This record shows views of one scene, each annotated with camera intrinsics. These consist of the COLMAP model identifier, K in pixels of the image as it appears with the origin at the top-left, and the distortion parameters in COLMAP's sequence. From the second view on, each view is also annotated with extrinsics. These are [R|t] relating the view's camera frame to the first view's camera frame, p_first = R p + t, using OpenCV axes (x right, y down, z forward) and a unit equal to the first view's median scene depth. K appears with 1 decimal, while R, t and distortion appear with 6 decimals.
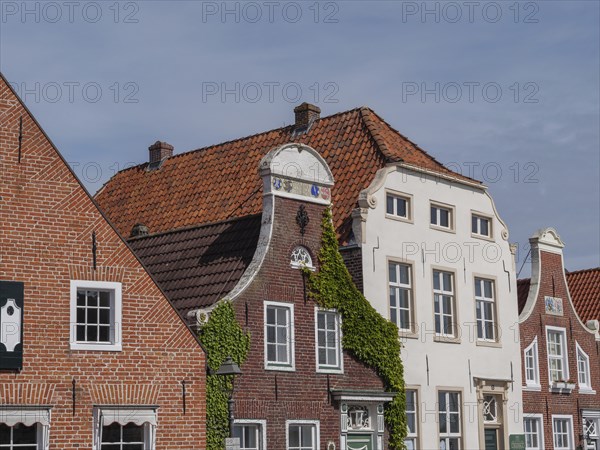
lens RADIAL K [[1094.2, 0, 300.2], [0, 1094.2, 225.3], [0, 0, 1]] dist [-0.099322, 0.000000]
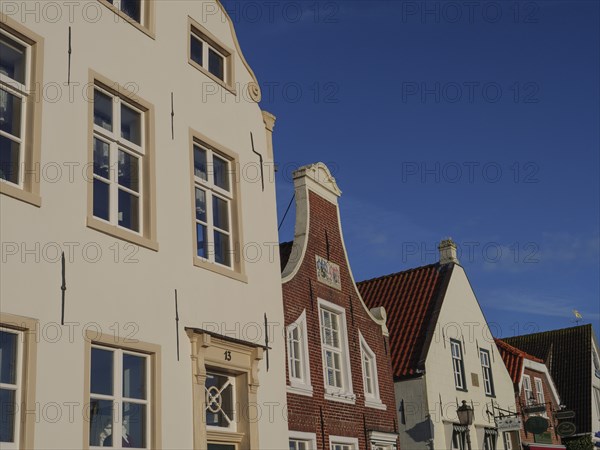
lens RADIAL K [[827.6, 0, 301.0], [0, 827.6, 227.1], [0, 0, 1]] dist [0.010443, 0.000000]
pose [[0.973442, 0.024956, 0.227571, 0.103080], [0.004406, 0.991814, -0.127614, 0.116644], [-0.228893, 0.125227, 0.965363, 0.525372]]
